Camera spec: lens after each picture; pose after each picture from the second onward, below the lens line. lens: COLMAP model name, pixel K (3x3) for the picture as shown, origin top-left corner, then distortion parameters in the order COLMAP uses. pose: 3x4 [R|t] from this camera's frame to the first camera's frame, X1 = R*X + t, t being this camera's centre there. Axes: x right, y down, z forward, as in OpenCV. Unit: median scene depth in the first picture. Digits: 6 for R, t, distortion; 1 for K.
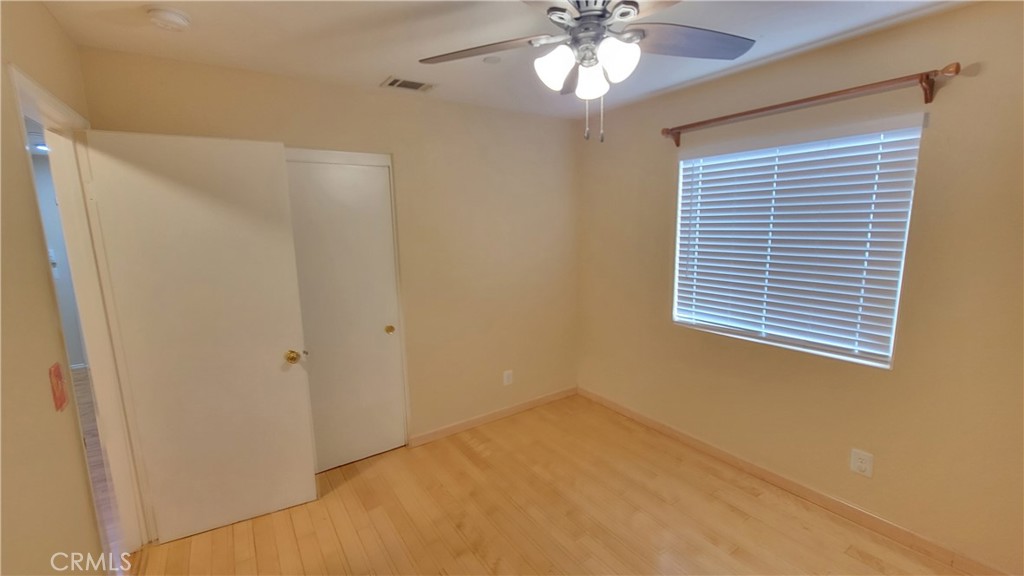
lens RADIAL K [[419.3, 0, 511.6], [0, 419.3, 291.2], [0, 0, 1]] dist [-0.003630, -0.000843]
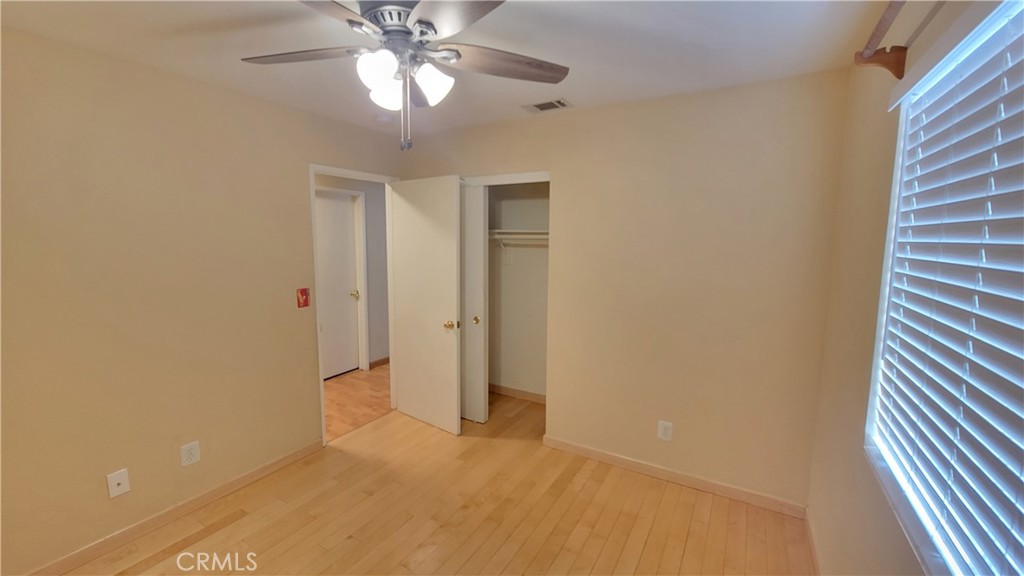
lens RADIAL K [[419.3, 0, 510.9], [0, 419.3, 284.0], [0, 0, 1]] dist [-0.003630, -0.000843]
pose [[0.419232, 0.122171, -0.899621, 0.681183], [-0.165684, 0.984559, 0.056496, -0.076884], [0.892633, 0.125368, 0.433001, 0.456761]]
